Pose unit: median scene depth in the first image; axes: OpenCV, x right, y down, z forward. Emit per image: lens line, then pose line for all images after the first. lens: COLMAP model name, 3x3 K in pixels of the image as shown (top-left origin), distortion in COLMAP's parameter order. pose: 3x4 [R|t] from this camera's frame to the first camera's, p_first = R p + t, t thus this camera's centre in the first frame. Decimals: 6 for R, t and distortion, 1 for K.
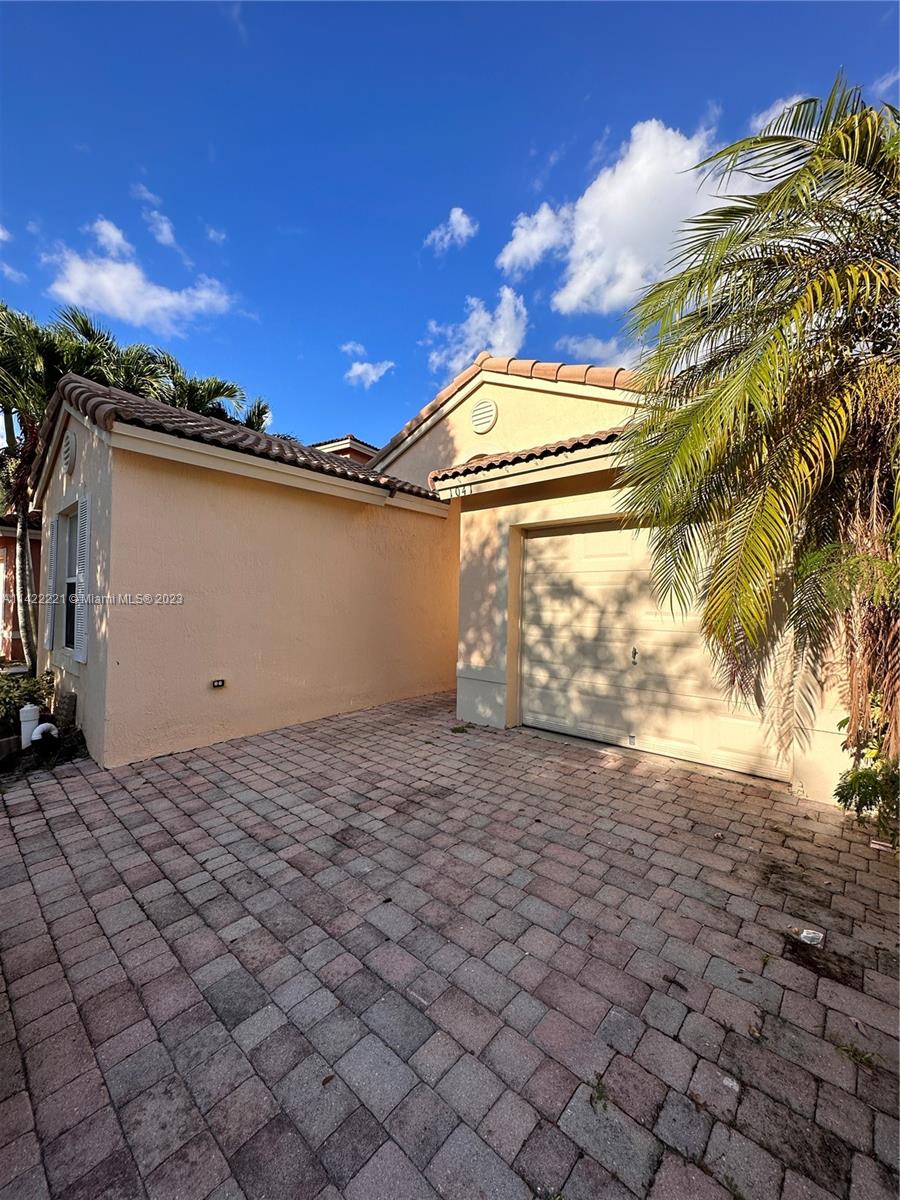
lens RADIAL K [[476.0, 0, 450.0], [0, 476.0, 600.0], [0, 0, 1]] dist [-0.001113, -0.000031]
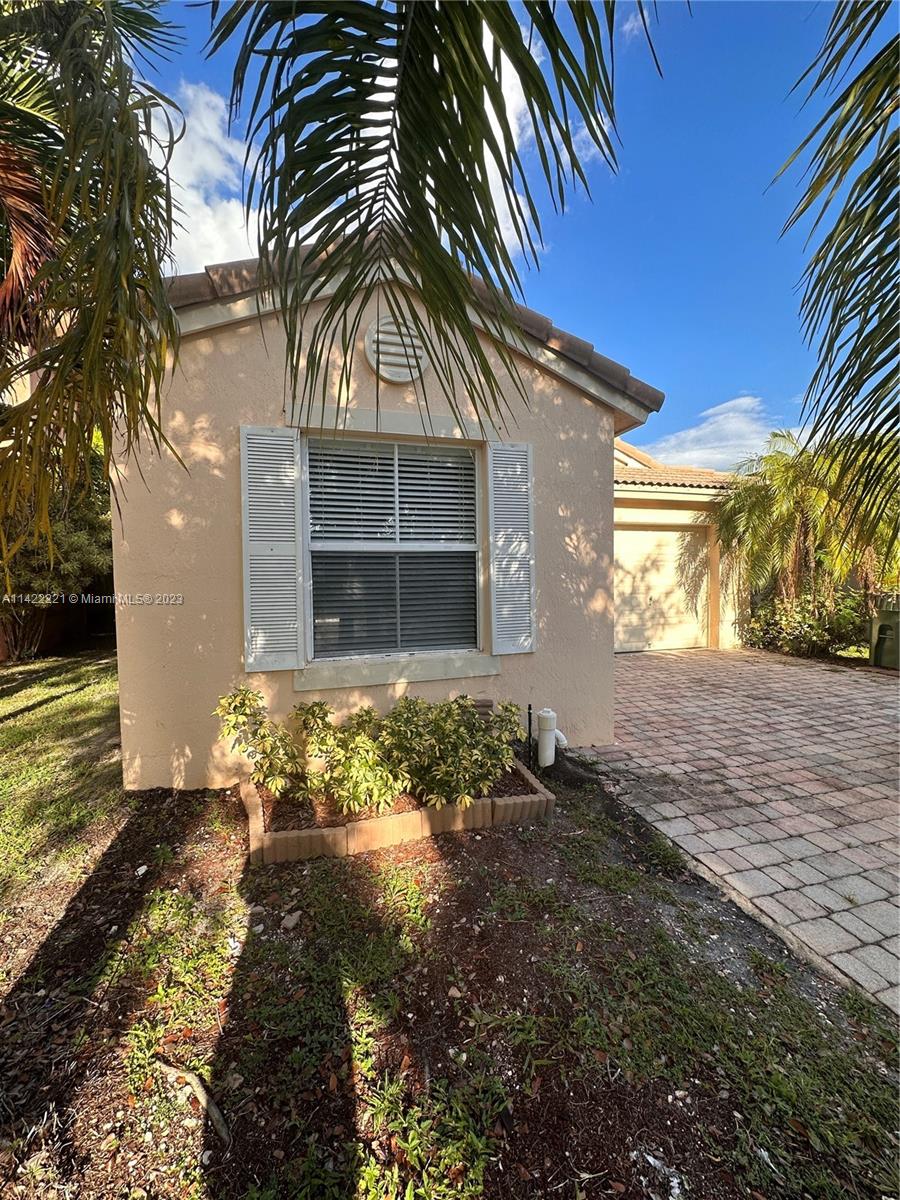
lens RADIAL K [[476.0, 0, 450.0], [0, 476.0, 600.0], [0, 0, 1]] dist [-0.001113, -0.000031]
pose [[0.514040, -0.058863, 0.855744, -1.582513], [0.012981, 0.998062, 0.060855, -0.009771], [-0.857668, -0.020173, 0.513808, 0.712611]]
